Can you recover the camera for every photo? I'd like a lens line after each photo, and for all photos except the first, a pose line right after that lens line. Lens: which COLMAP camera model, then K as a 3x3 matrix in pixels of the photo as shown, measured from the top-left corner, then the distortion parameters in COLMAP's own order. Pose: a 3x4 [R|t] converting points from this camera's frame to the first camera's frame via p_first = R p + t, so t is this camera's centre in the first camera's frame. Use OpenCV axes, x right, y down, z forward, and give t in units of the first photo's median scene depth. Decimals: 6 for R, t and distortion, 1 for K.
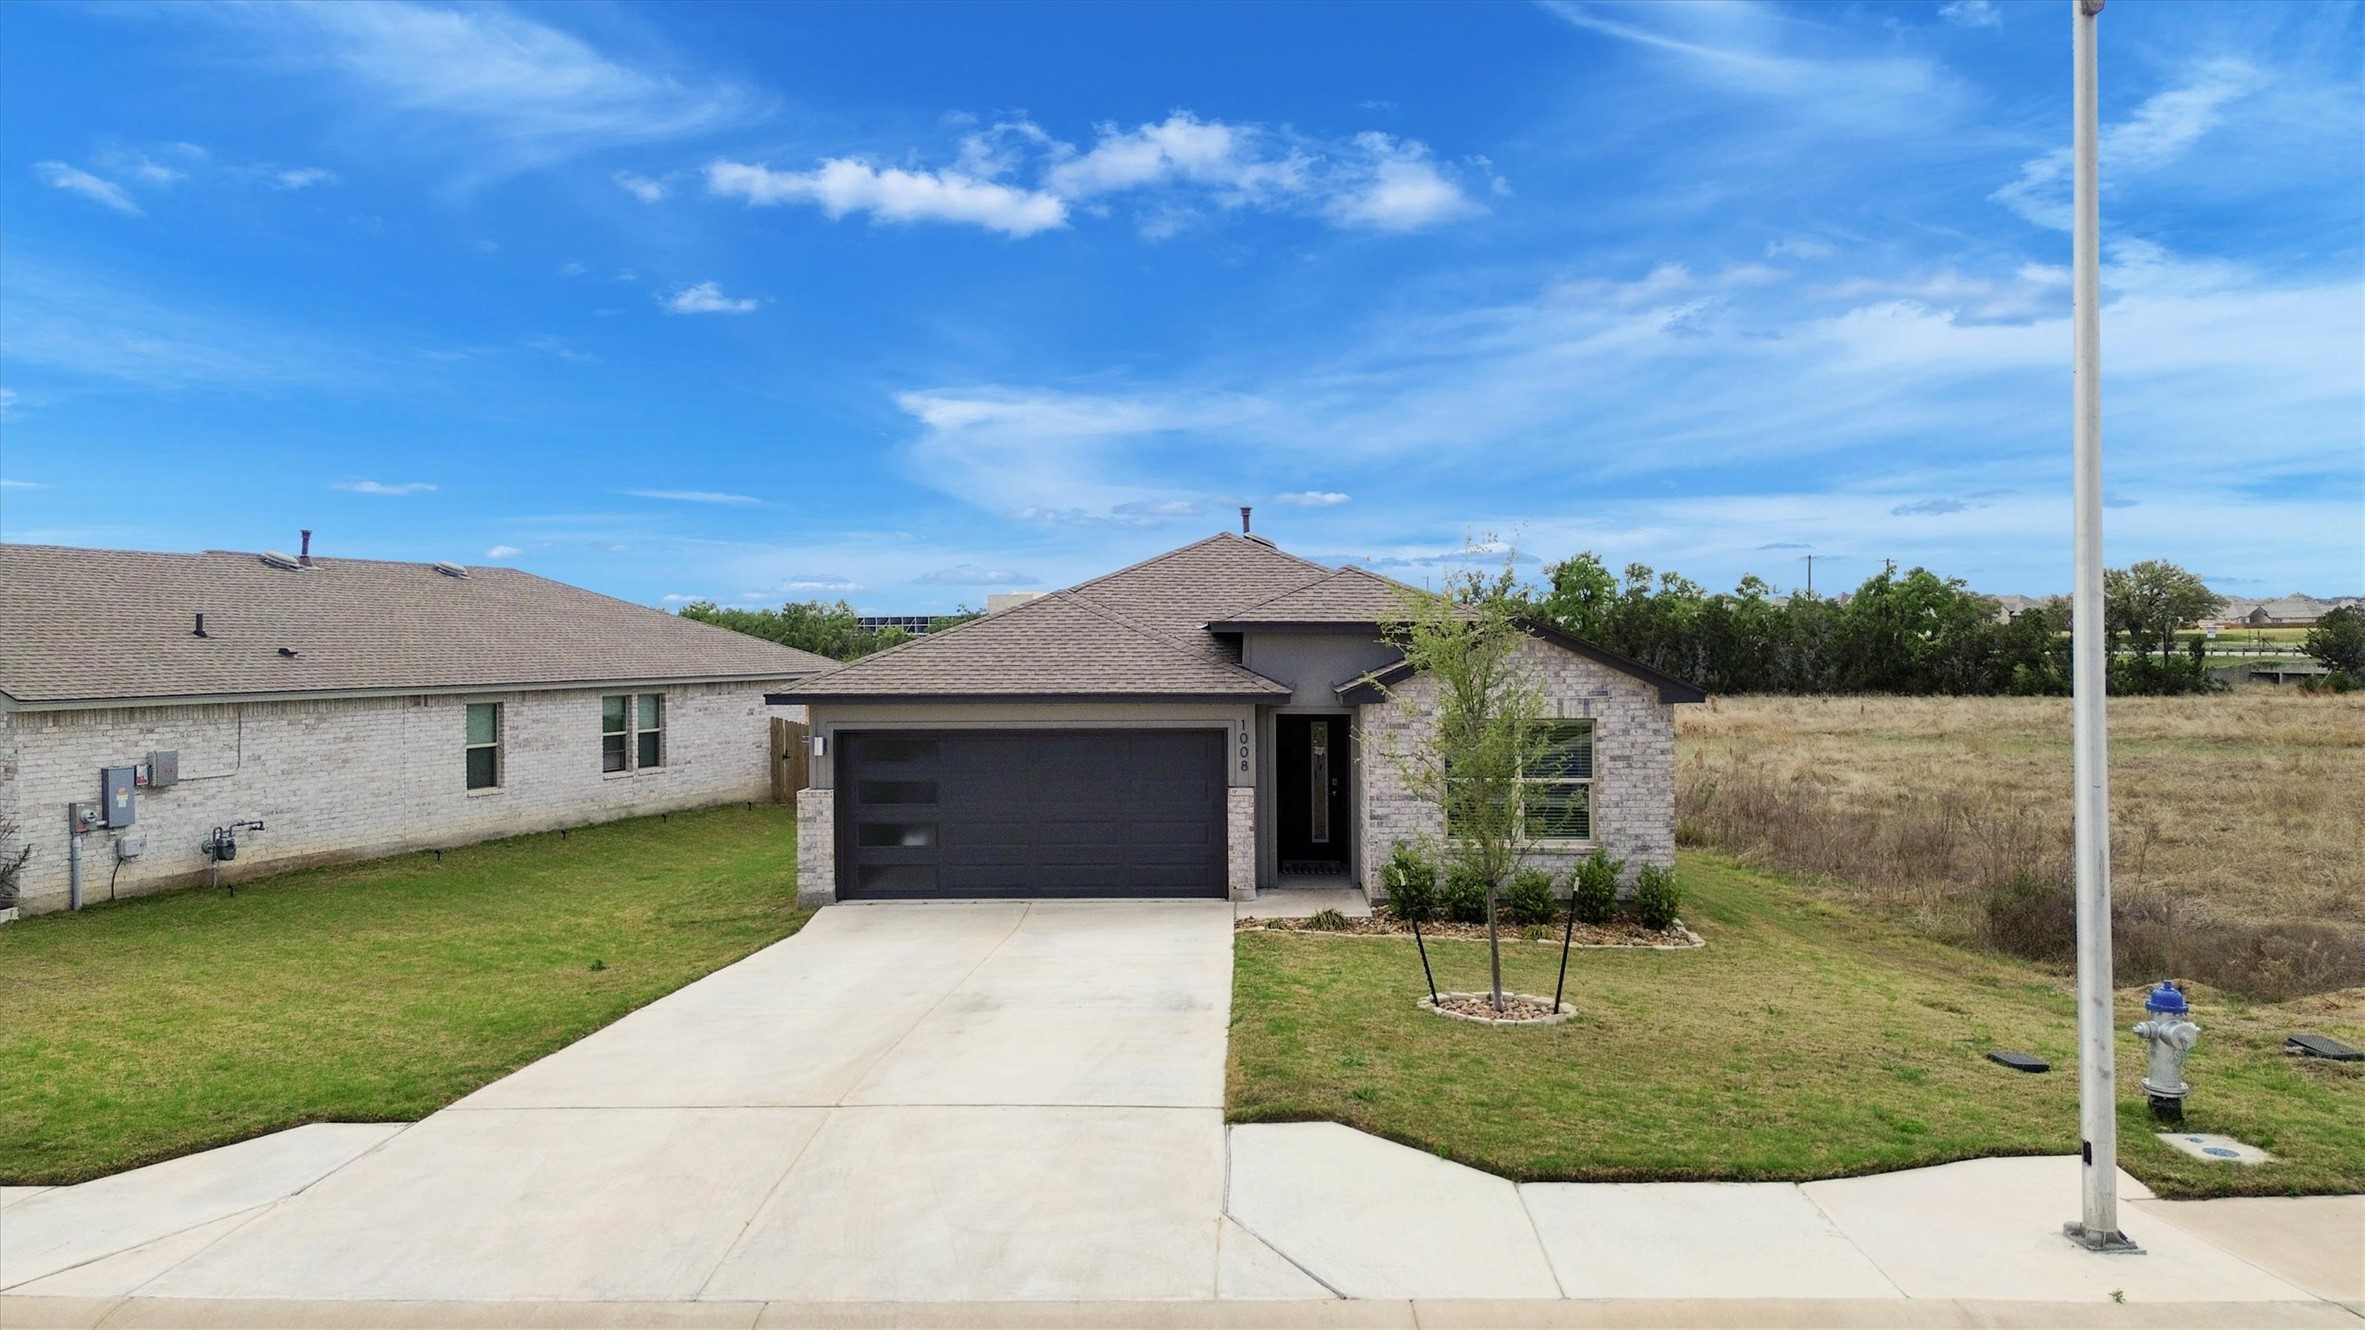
lens RADIAL K [[1684.6, 0, 1183.9], [0, 1684.6, 672.6], [0, 0, 1]] dist [0.080500, -0.079987]
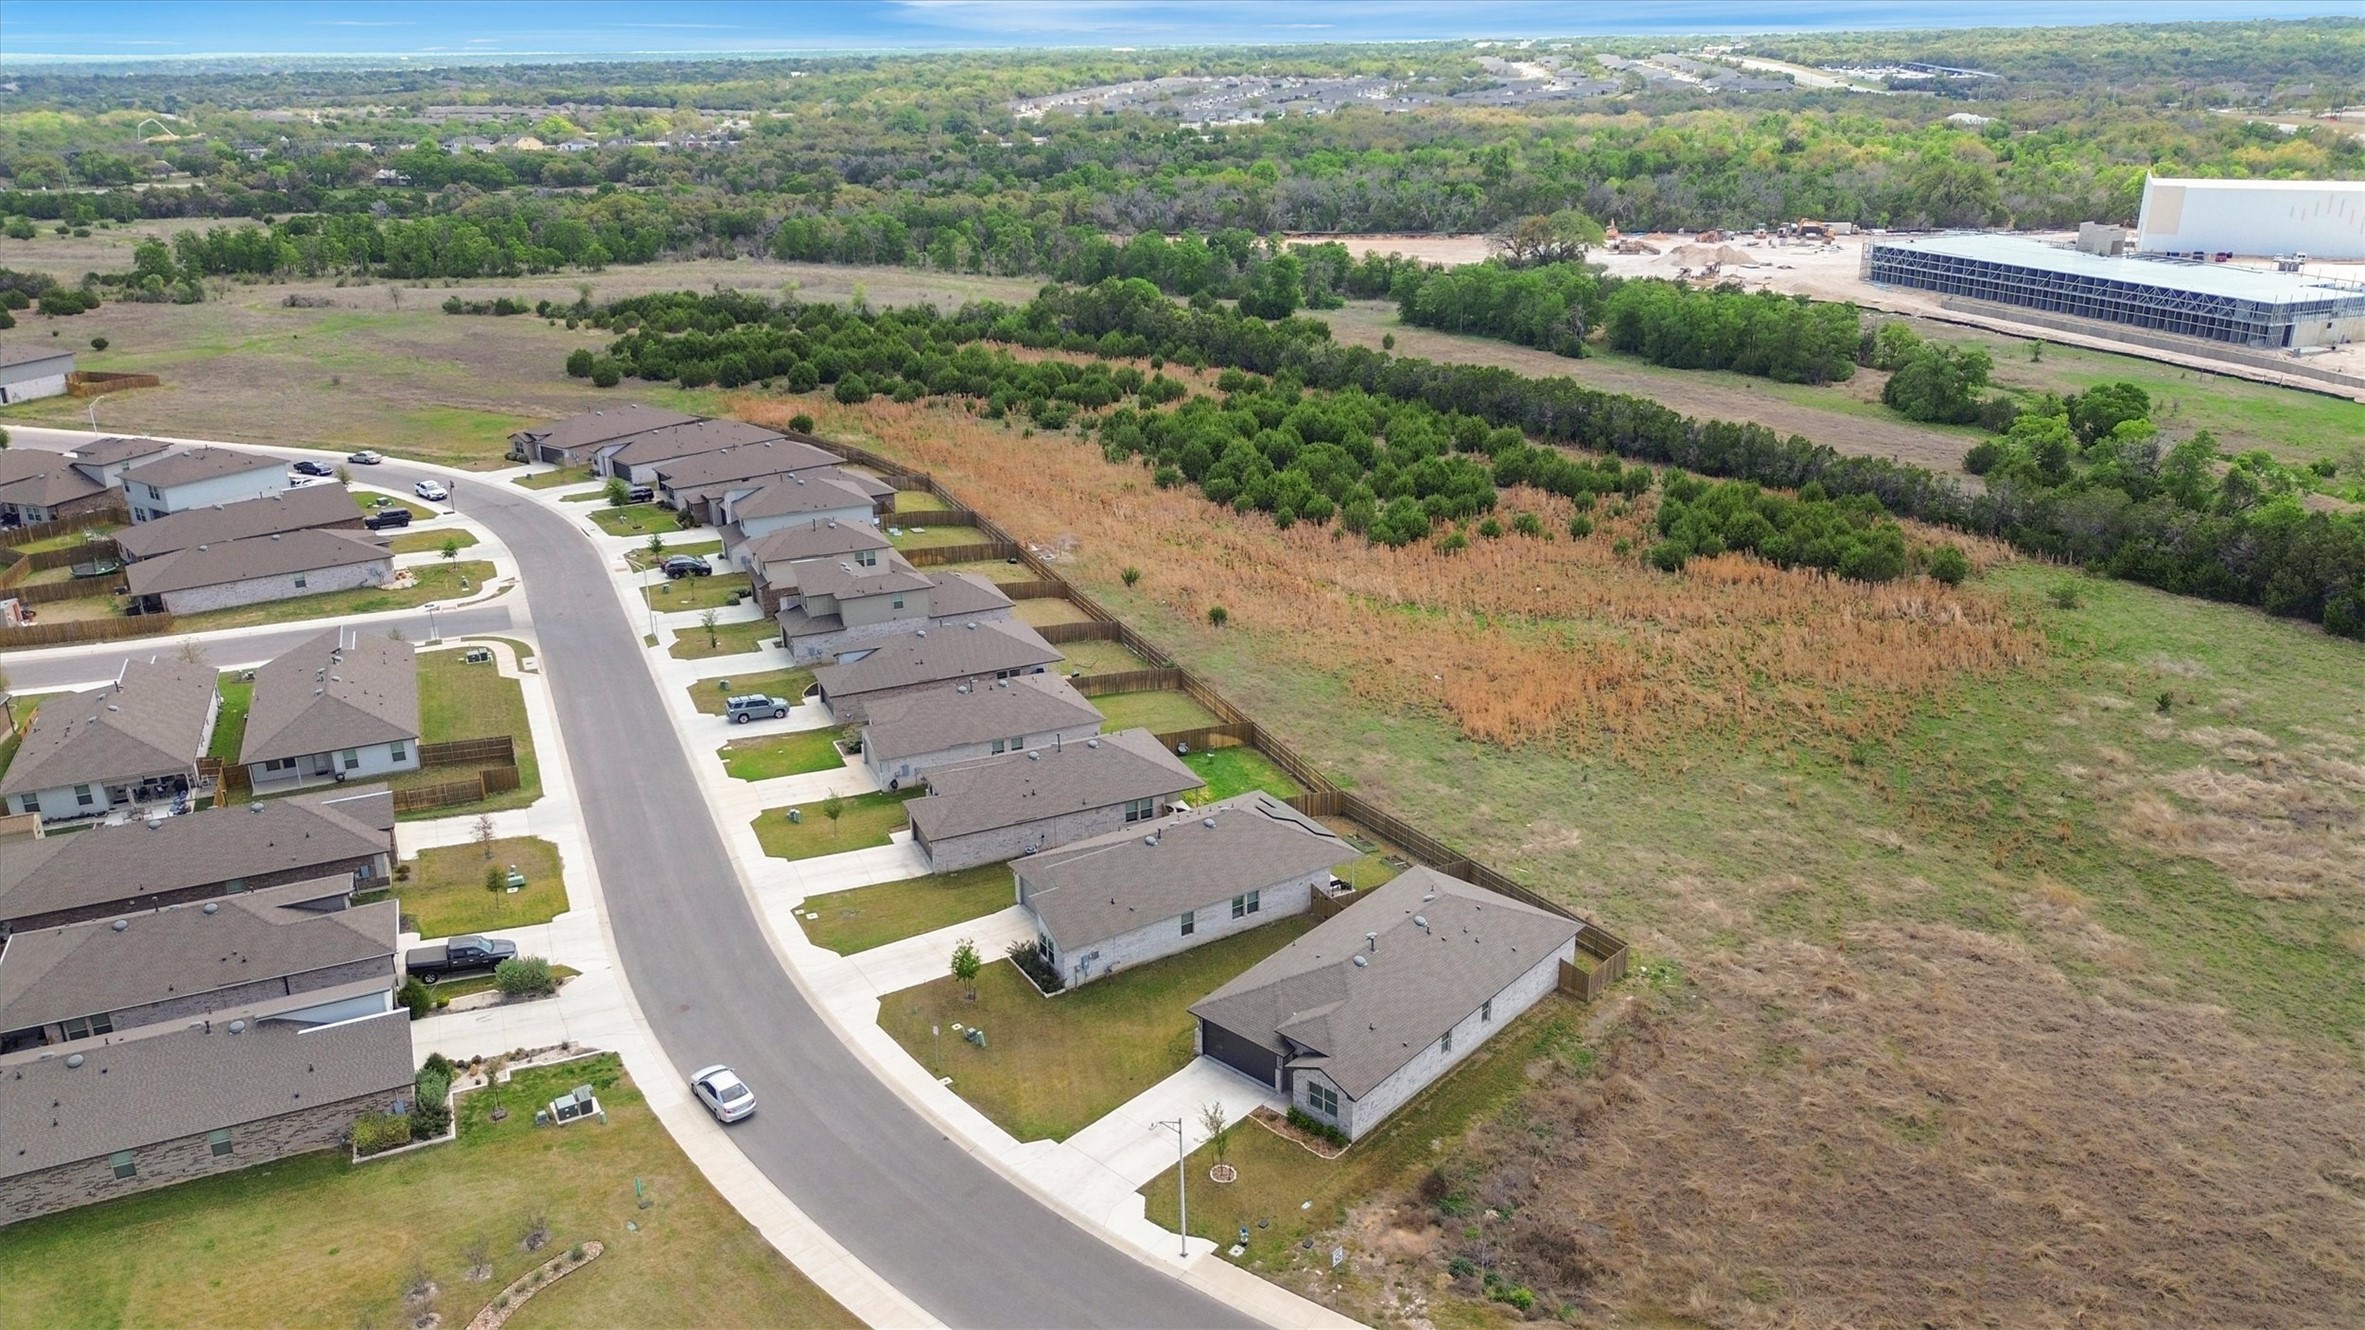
lens RADIAL K [[1684.6, 0, 1183.9], [0, 1684.6, 672.6], [0, 0, 1]] dist [0.080500, -0.079987]
pose [[0.769288, 0.229827, -0.596134, 1.961694], [-0.005906, 0.935578, 0.353072, -2.145511], [0.638875, -0.268093, 0.721086, -1.728665]]
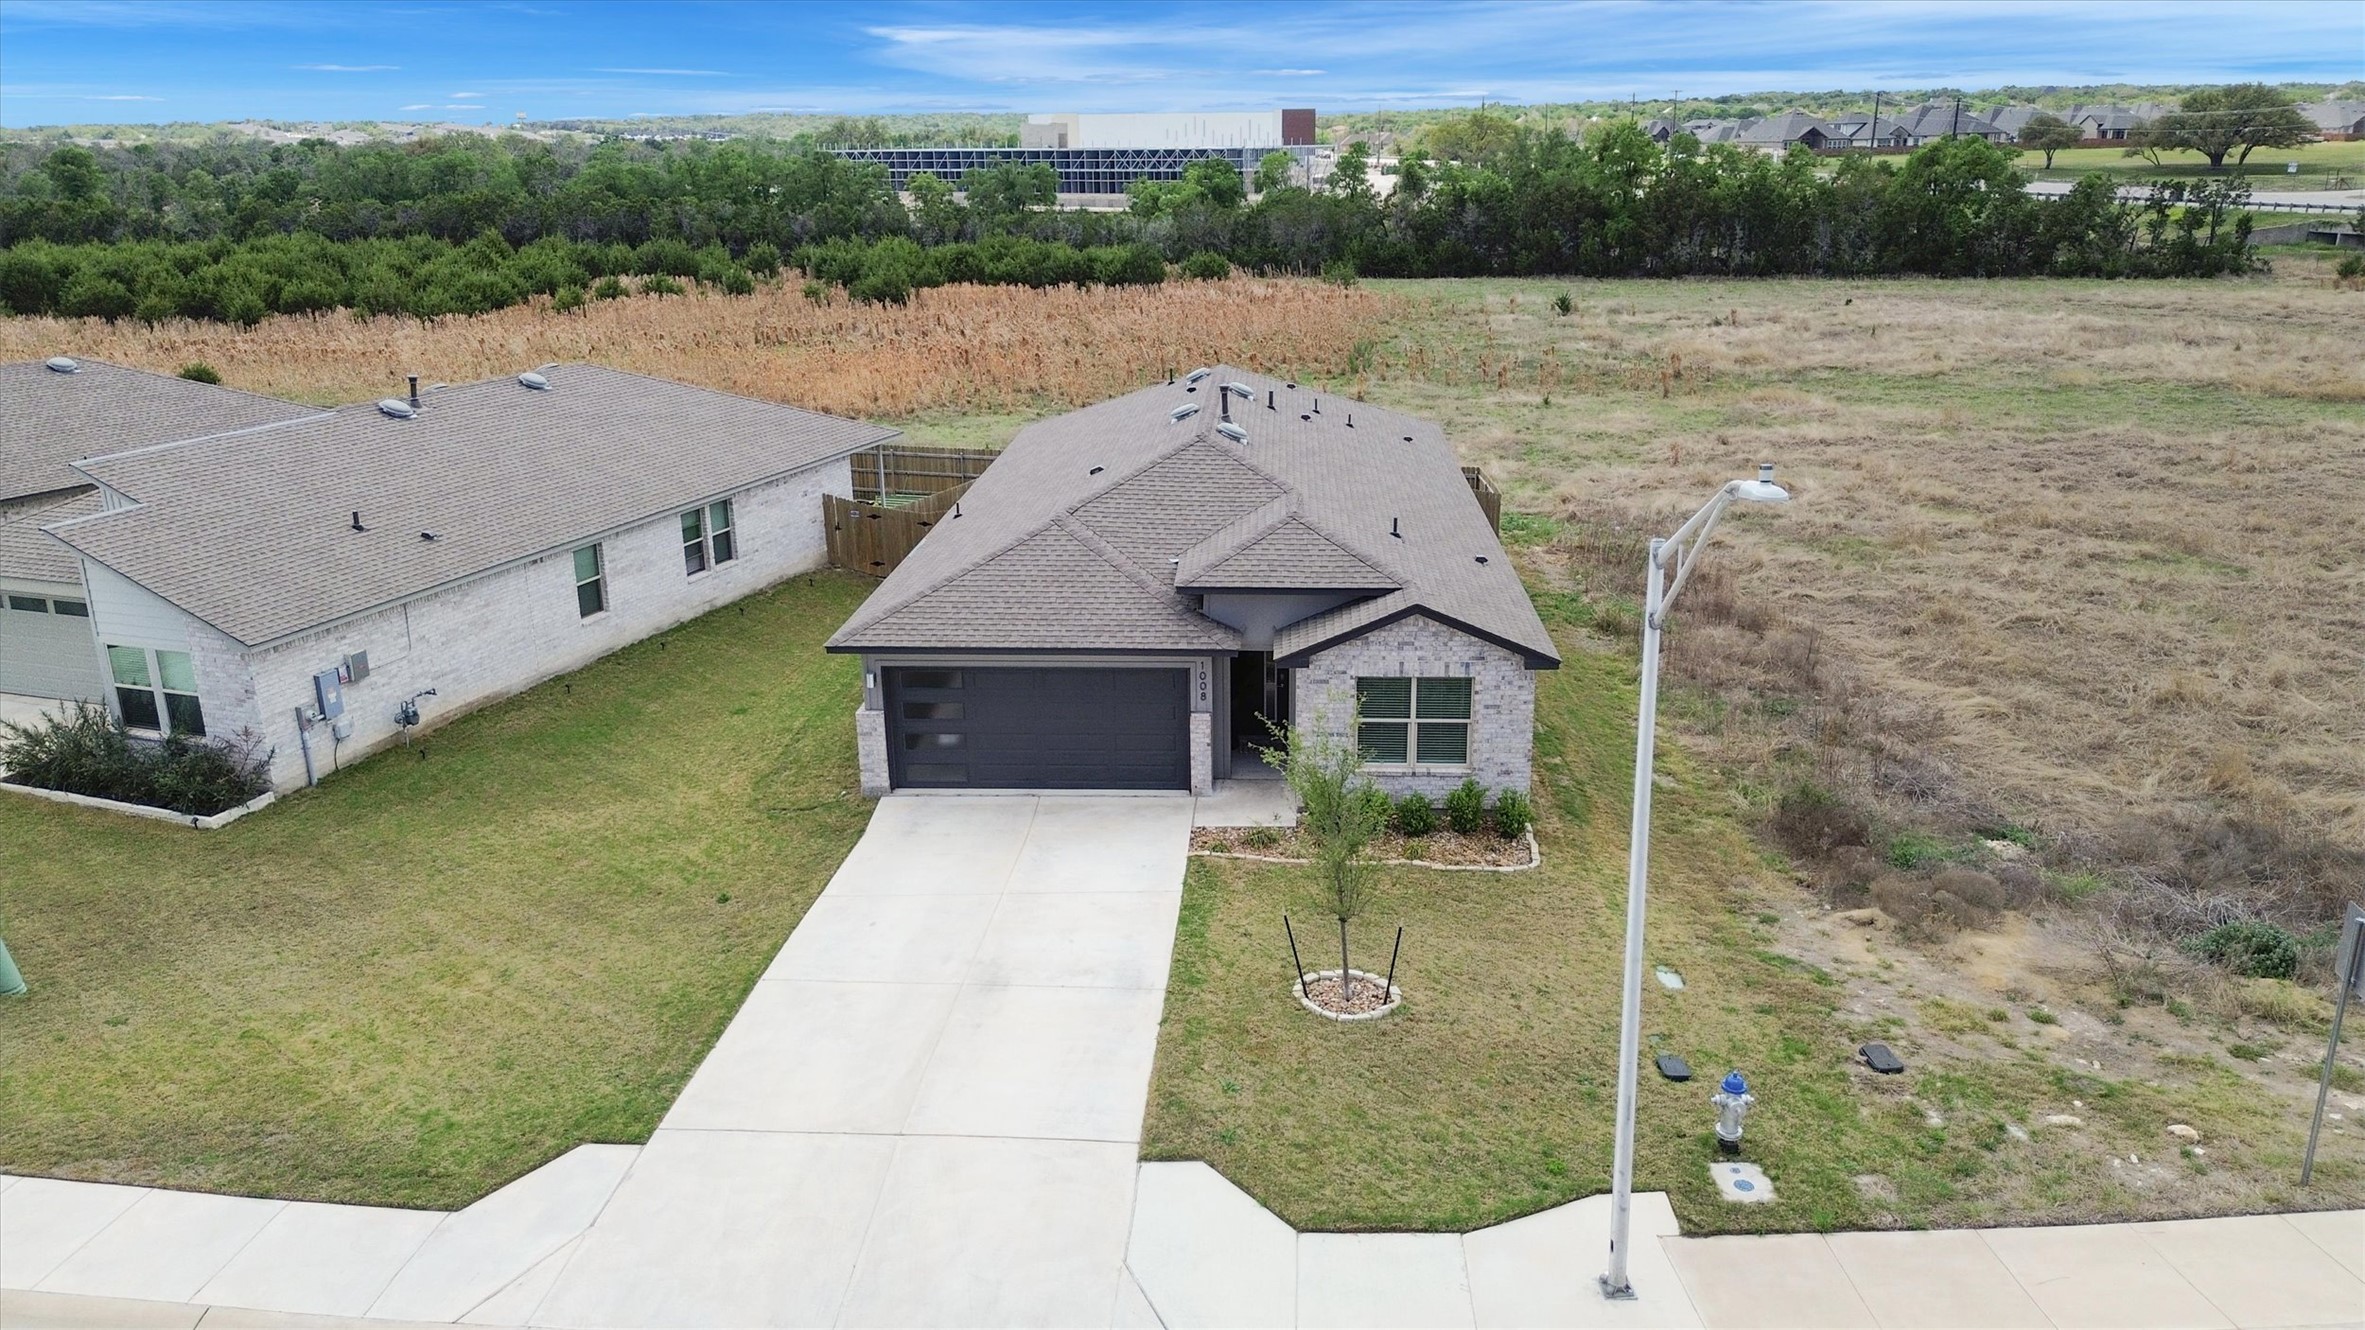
lens RADIAL K [[1684.6, 0, 1183.9], [0, 1684.6, 672.6], [0, 0, 1]] dist [0.080500, -0.079987]
pose [[0.999594, 0.000786, -0.028474, 0.054892], [0.007418, 0.957947, 0.286849, -0.312188], [0.027502, -0.286944, 0.957552, -0.204817]]
